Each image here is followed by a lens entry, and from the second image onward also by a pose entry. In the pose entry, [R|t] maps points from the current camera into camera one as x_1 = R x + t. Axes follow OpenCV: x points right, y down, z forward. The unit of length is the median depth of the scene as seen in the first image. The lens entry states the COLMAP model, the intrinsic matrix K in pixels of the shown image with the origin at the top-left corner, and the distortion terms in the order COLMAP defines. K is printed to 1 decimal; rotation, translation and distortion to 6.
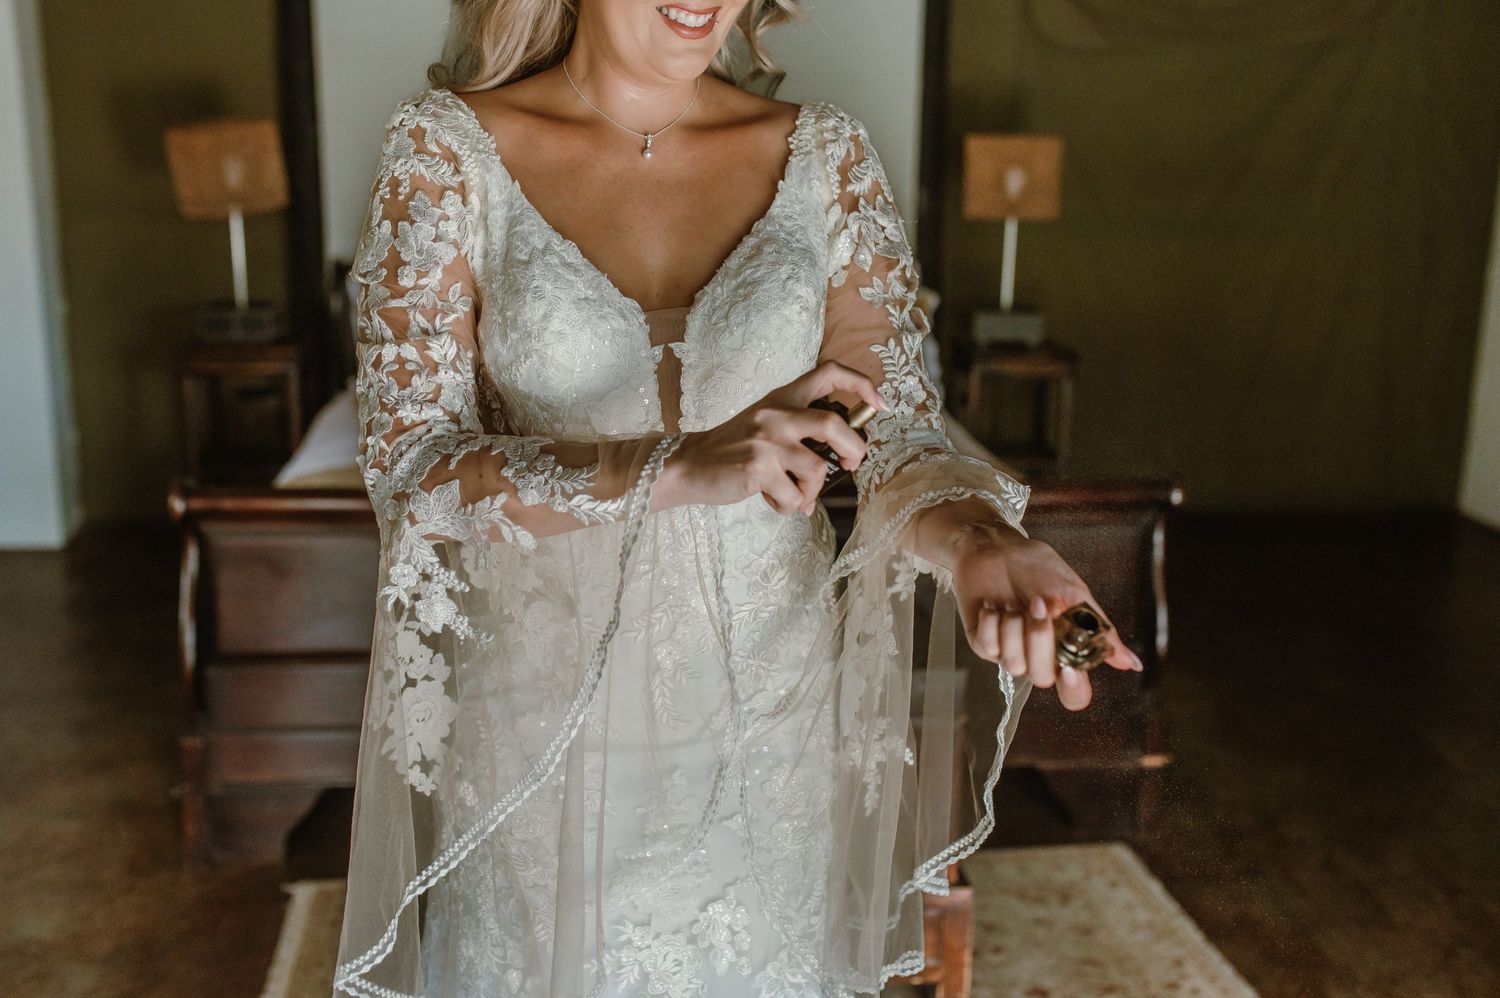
lens RADIAL K [[1497.3, 0, 750.0], [0, 1497.3, 499.0], [0, 0, 1]] dist [0.008455, 0.008089]
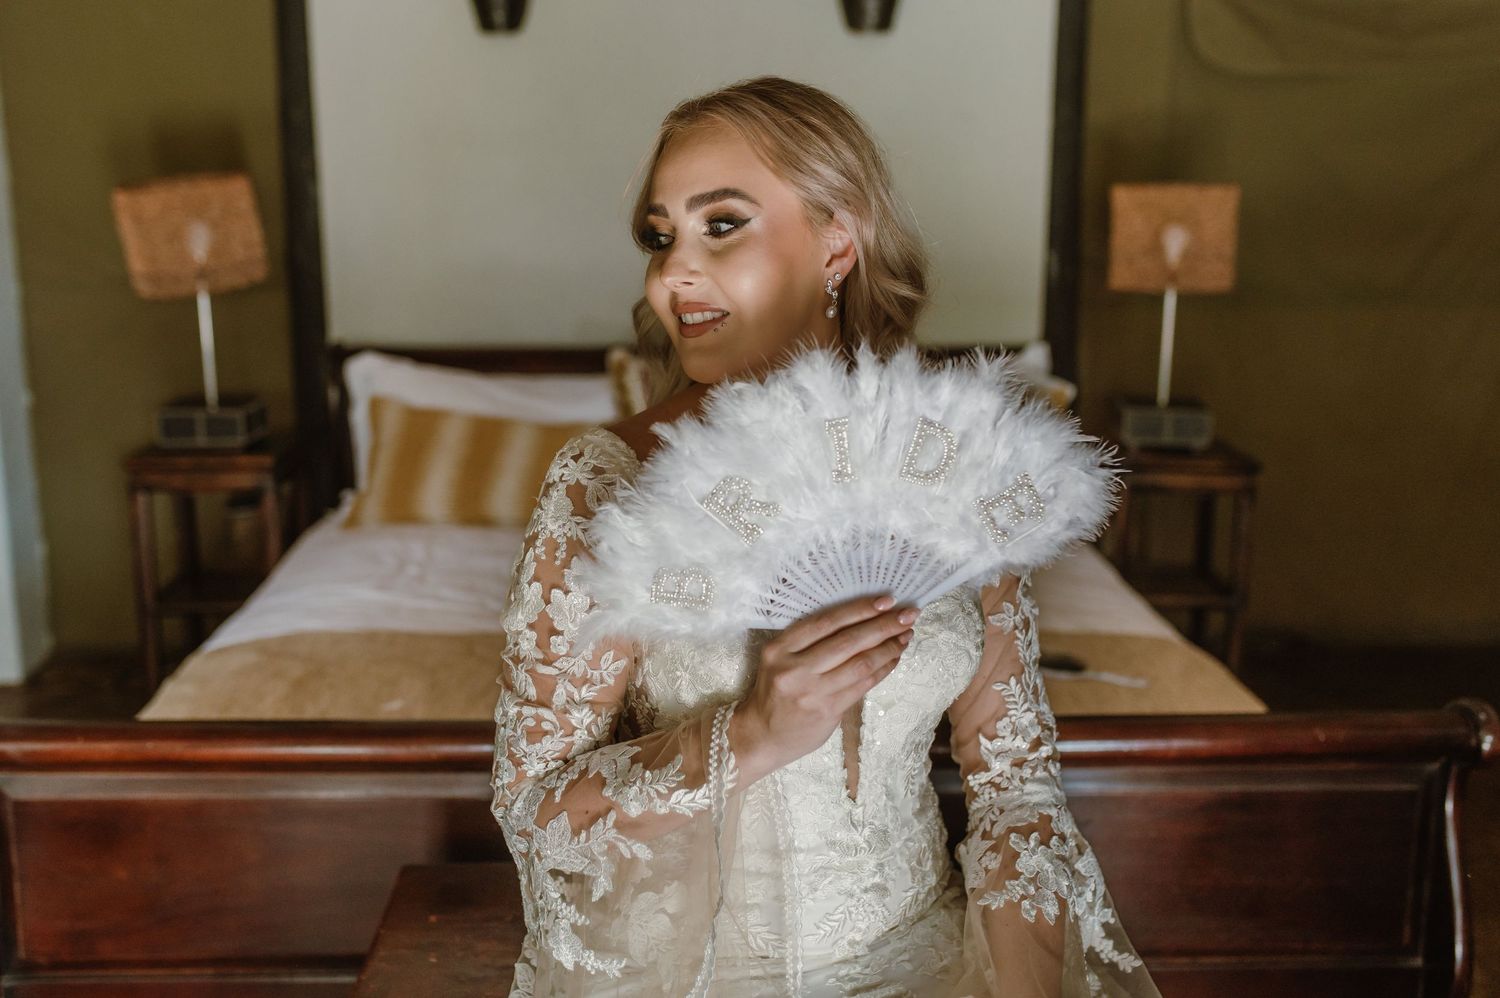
lens RADIAL K [[1457.8, 0, 732.6], [0, 1457.8, 490.0], [0, 0, 1]] dist [0.009617, 0.033439]
pose [[0.996136, 0.005899, -0.087629, 0.015989], [-0.009031, 0.999333, -0.035389, -0.060636], [0.087361, 0.036044, 0.995524, 0.252892]]
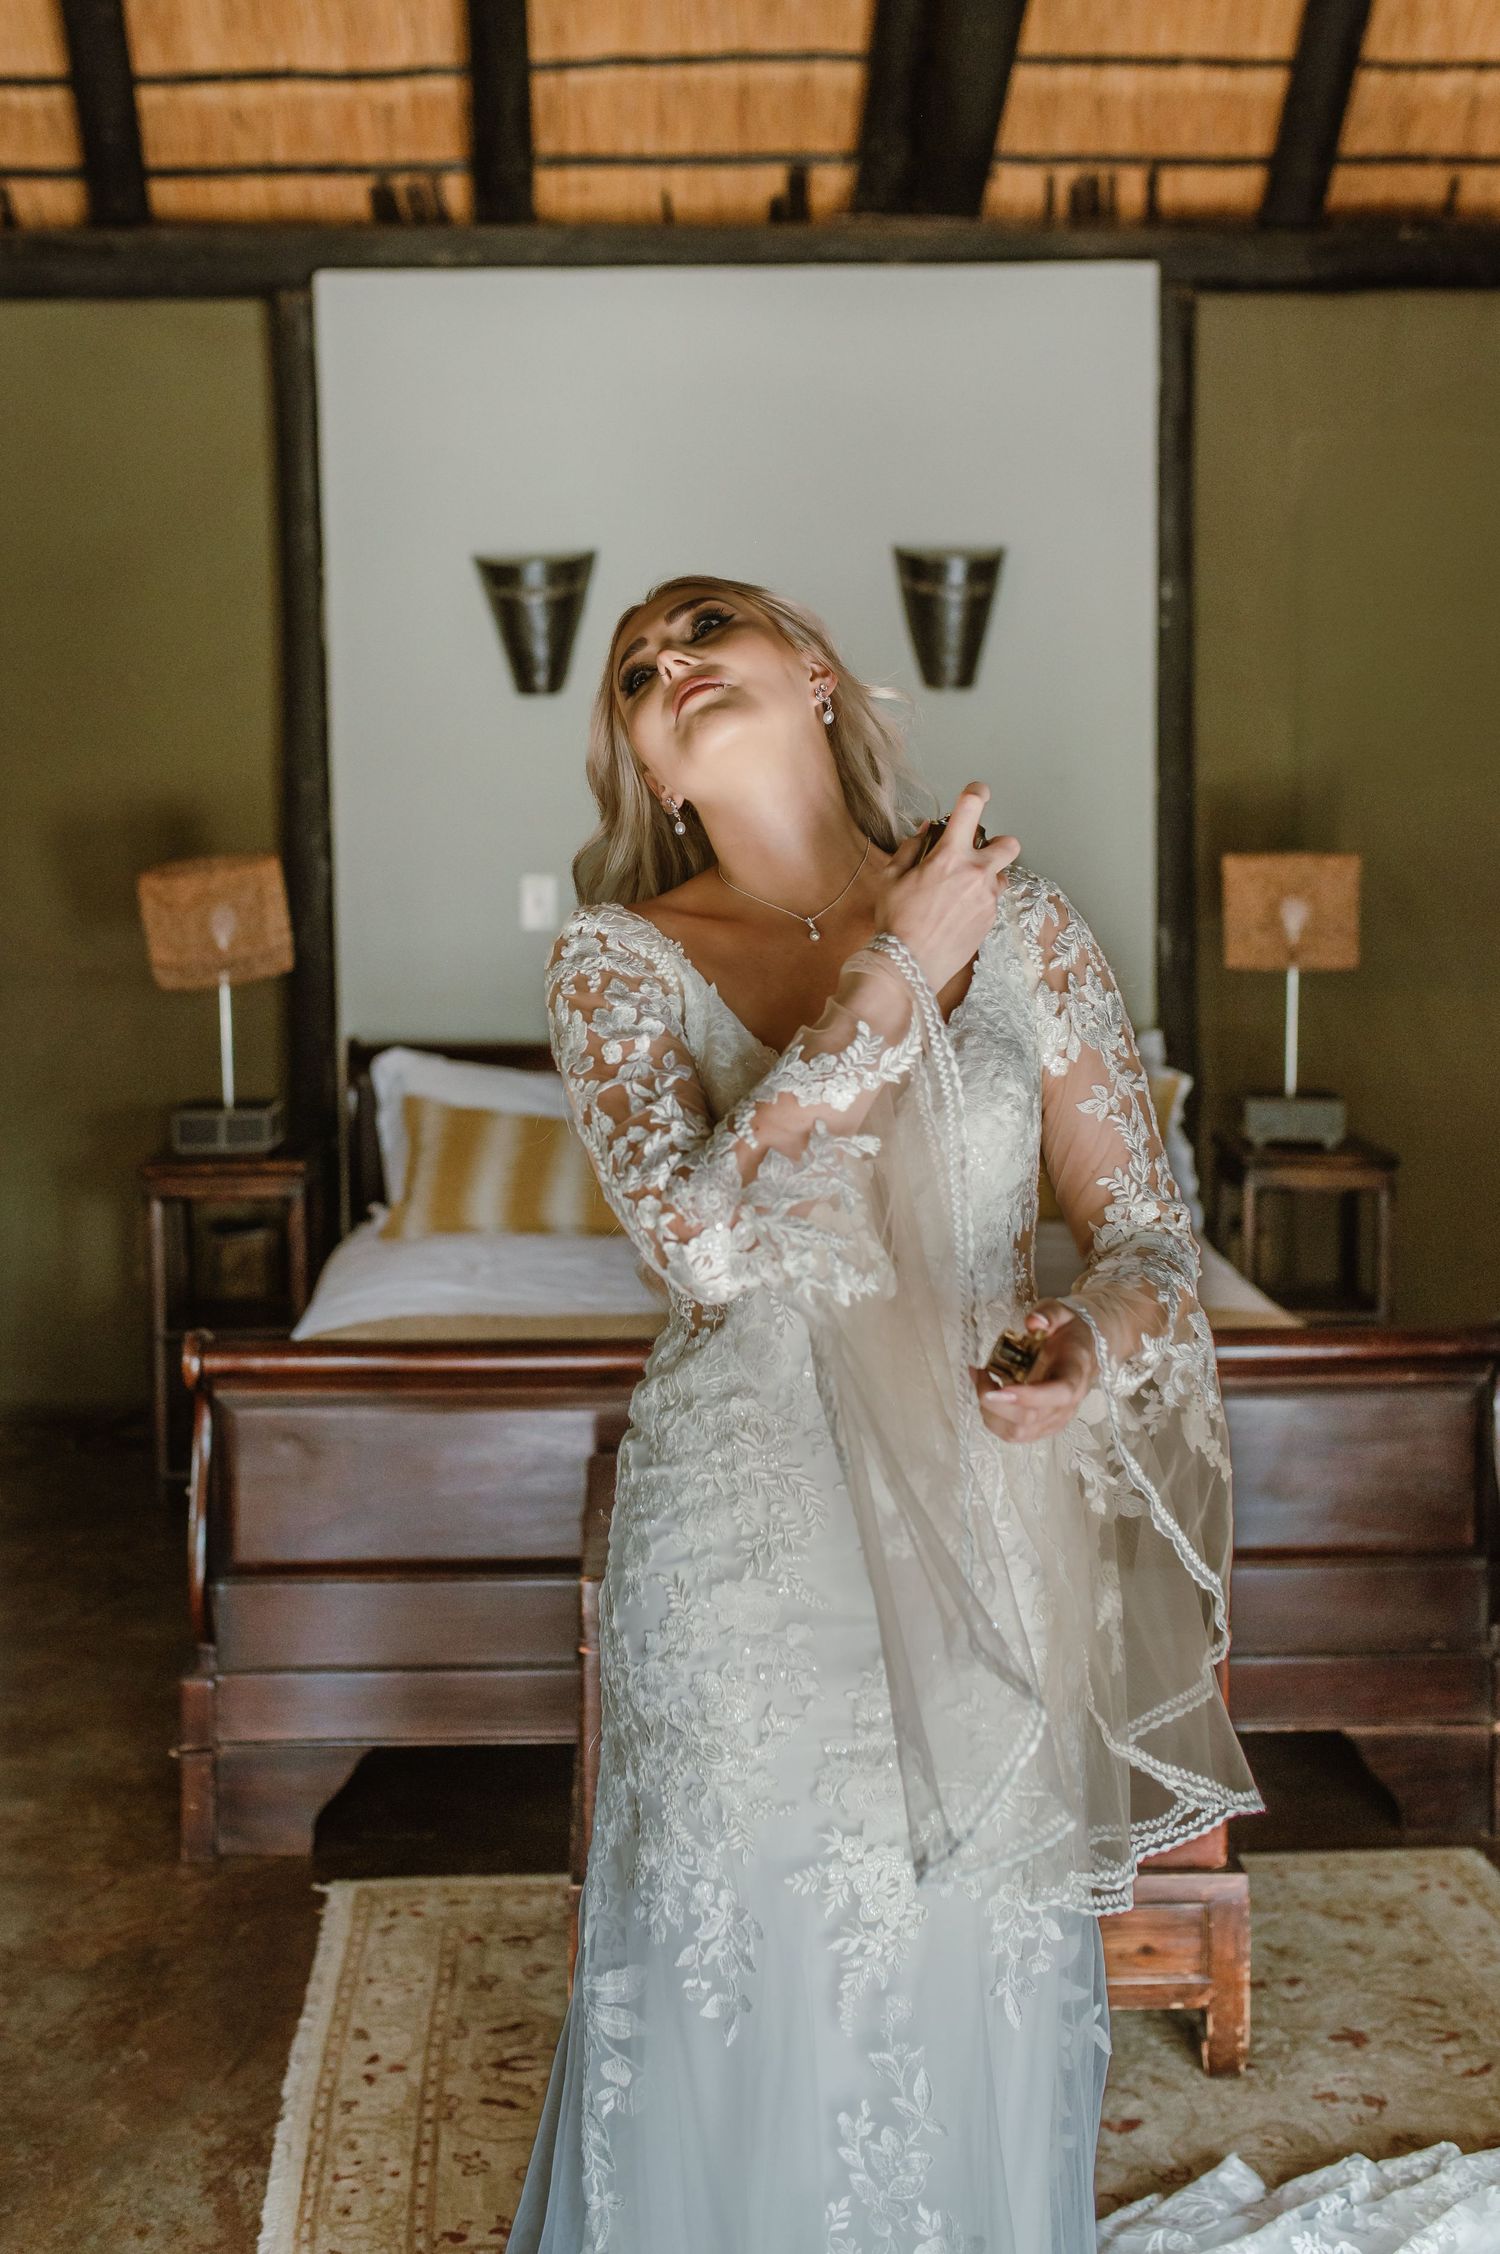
lens RADIAL K [[2289.6, 0, 673.9], [0, 2289.6, 1098.4], [0, 0, 1]] dist [-0.004116, 0.013229]
pose [[0.994971, -0.013067, -0.099304, -0.010391], [0.000774, 0.992427, -0.122834, 0.006888], [0.100157, 0.122140, 0.987446, -0.100104]]
